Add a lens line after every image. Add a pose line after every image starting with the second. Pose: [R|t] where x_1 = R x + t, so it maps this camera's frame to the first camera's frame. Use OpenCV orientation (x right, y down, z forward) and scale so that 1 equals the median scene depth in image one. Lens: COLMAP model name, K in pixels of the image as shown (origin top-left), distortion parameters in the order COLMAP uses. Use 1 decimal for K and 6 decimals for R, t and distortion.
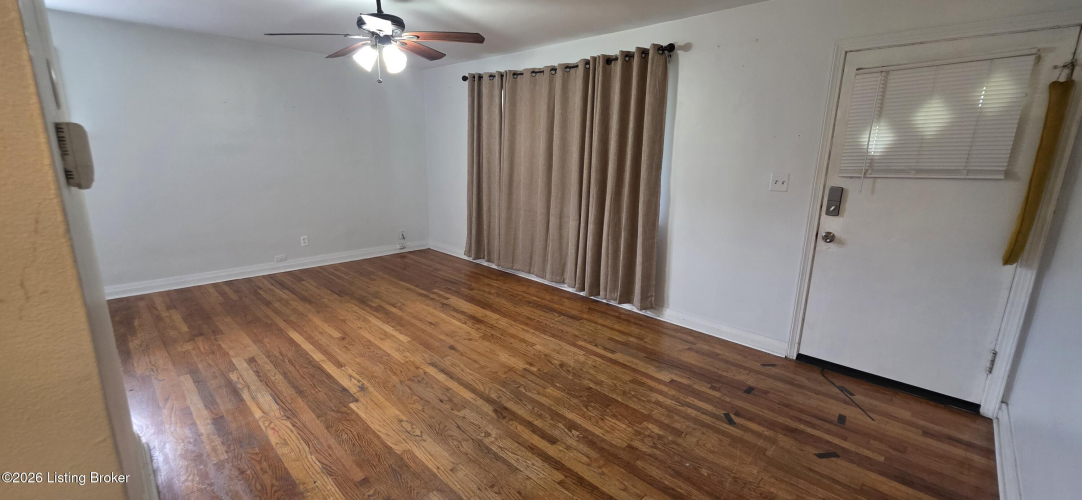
lens RADIAL K [[438.4, 0, 535.0], [0, 438.4, 255.2], [0, 0, 1]] dist [-0.000185, -0.000057]
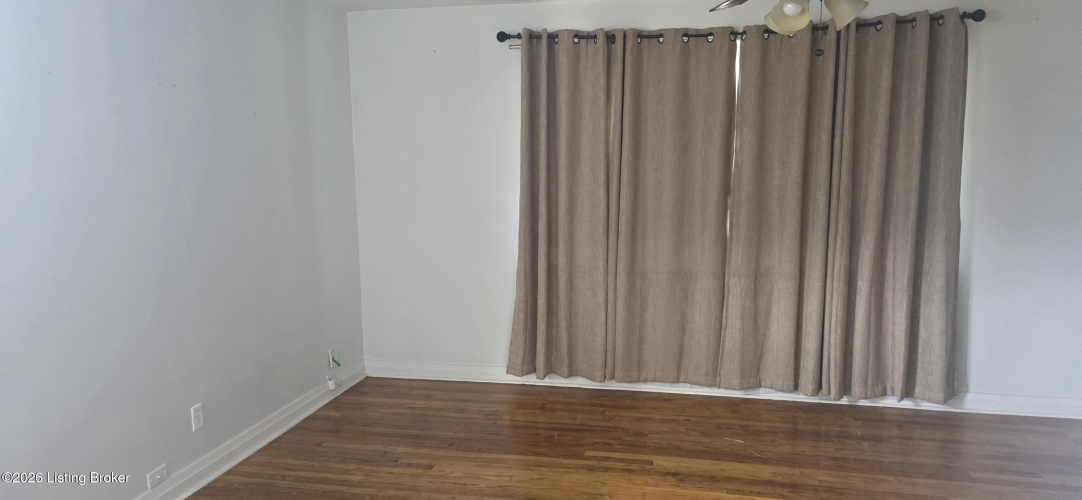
lens RADIAL K [[694.8, 0, 543.3], [0, 694.8, 246.2], [0, 0, 1]] dist [0.030043, -0.012572]
pose [[0.836761, -0.084615, 0.540990, -0.694700], [0.151917, 0.985077, -0.080899, -0.093986], [-0.526072, 0.149879, 0.837129, 0.364486]]
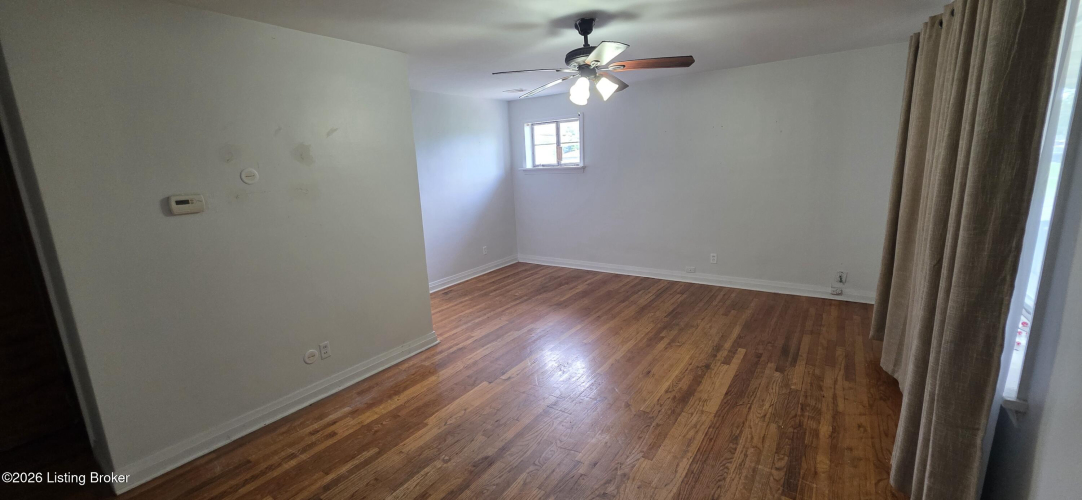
lens RADIAL K [[438.4, 0, 543.9], [0, 438.4, 247.8], [0, 0, 1]] dist [-0.000185, -0.000057]
pose [[0.158934, 0.163649, -0.973632, 0.457755], [-0.181625, 0.974182, 0.134093, -0.140902], [0.970439, 0.155524, 0.184553, 0.509950]]
